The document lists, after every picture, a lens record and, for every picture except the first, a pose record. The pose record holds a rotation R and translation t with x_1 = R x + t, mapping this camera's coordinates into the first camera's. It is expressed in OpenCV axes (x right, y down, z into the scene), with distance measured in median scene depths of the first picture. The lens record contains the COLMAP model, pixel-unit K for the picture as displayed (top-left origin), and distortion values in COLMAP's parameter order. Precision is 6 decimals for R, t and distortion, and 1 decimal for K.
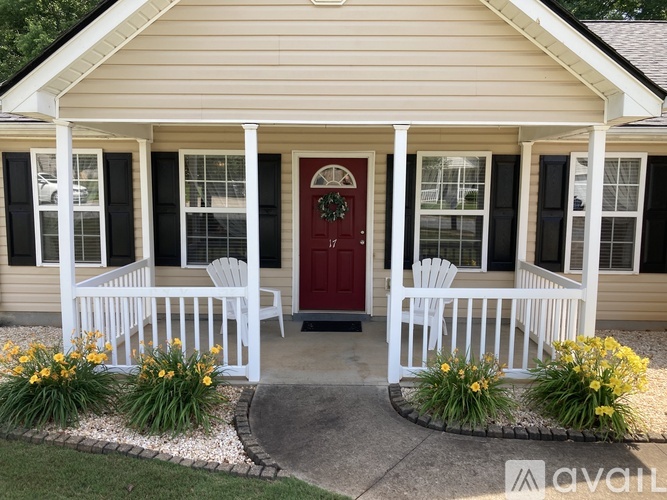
lens RADIAL K [[532.6, 0, 329.0], [0, 532.6, 248.9], [0, 0, 1]] dist [0.017405, -0.002589]
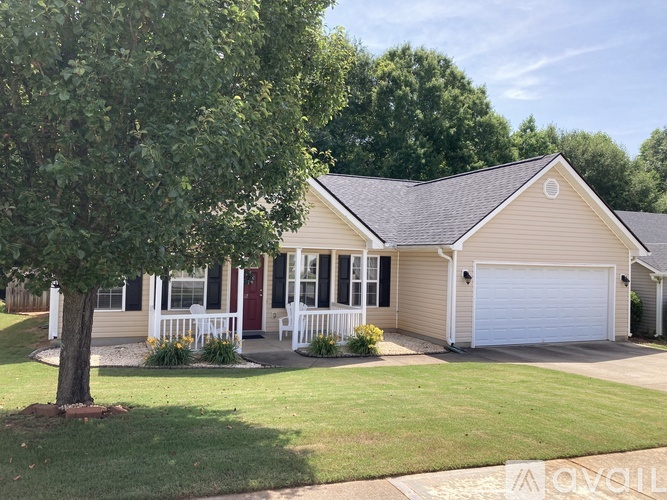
lens RADIAL K [[532.6, 0, 334.5], [0, 532.6, 248.9], [0, 0, 1]] dist [0.017405, -0.002589]
pose [[0.901214, 0.022746, 0.432777, -0.595989], [0.029589, 0.993062, -0.113809, 0.053945], [-0.432363, 0.115372, 0.894288, -1.005812]]
